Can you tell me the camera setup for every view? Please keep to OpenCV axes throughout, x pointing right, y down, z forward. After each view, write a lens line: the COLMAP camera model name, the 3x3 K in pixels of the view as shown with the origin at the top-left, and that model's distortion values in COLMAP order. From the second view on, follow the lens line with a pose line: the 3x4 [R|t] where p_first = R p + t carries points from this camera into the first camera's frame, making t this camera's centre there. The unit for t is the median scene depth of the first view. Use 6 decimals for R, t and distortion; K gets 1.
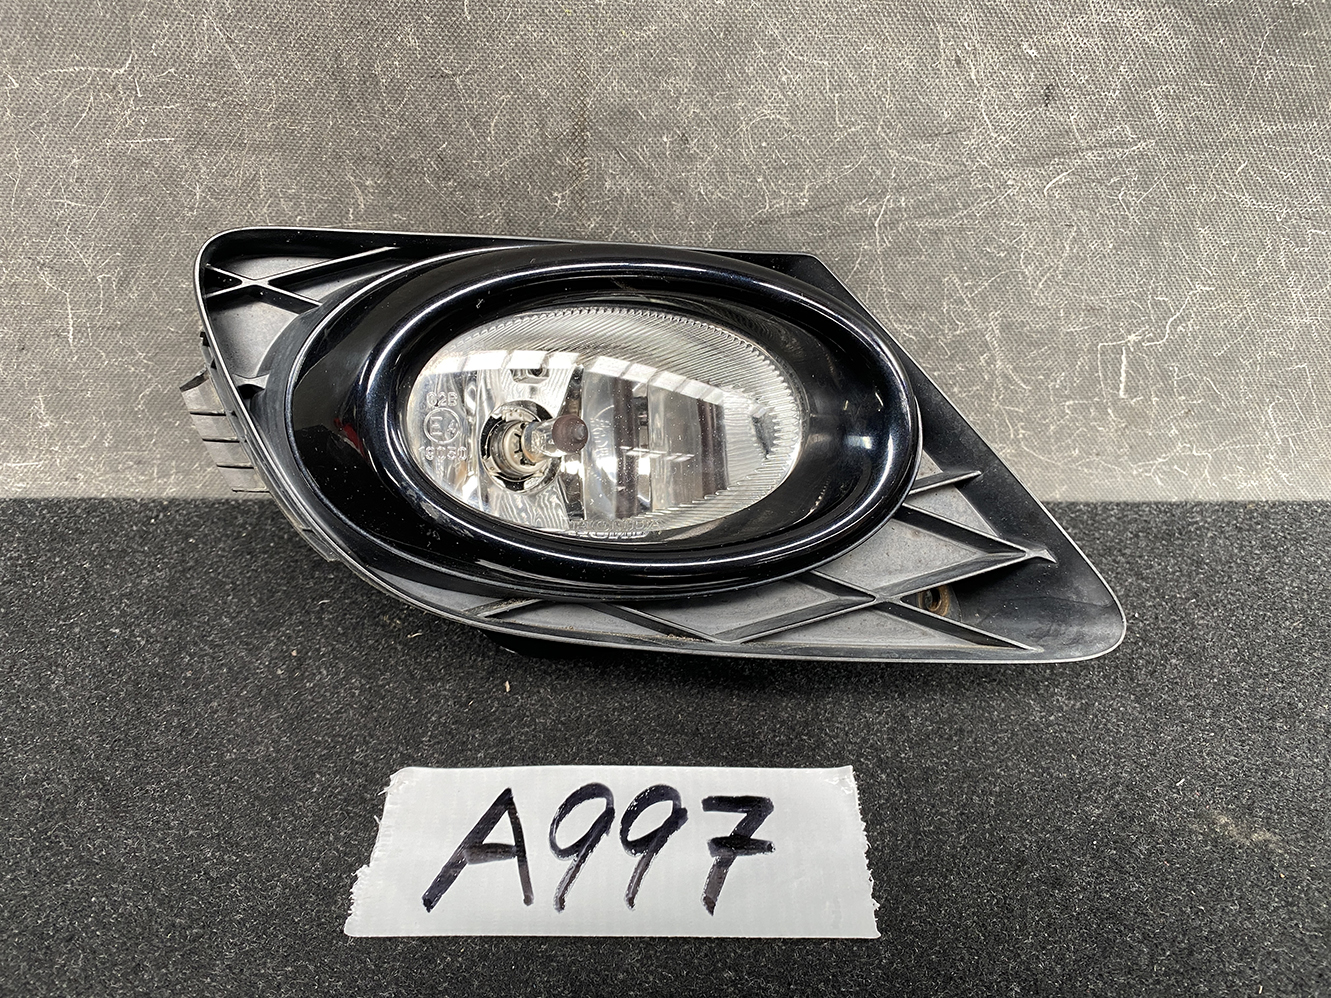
lens RADIAL K [[1072.6, 0, 615.6], [0, 1072.6, 501.1], [0, 0, 1]] dist [-0.015541, 0.007138]
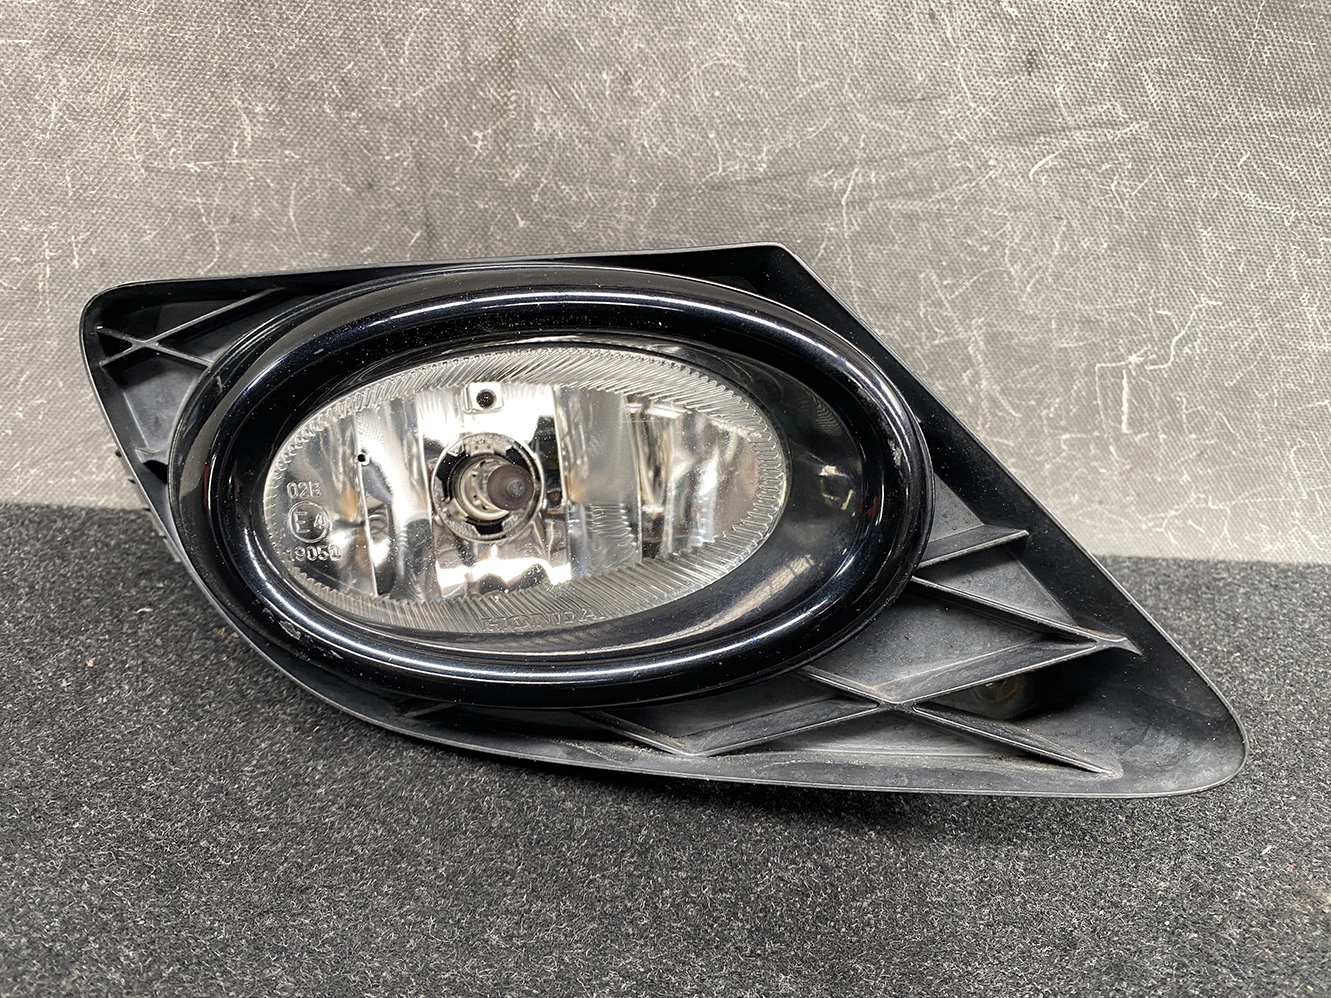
lens RADIAL K [[1072.6, 0, 615.6], [0, 1072.6, 501.1], [0, 0, 1]] dist [-0.015541, 0.007138]
pose [[0.997901, 0.043860, 0.047643, 0.027168], [-0.031259, 0.970574, -0.238767, 0.198115], [-0.056713, 0.236776, 0.969908, 0.223617]]
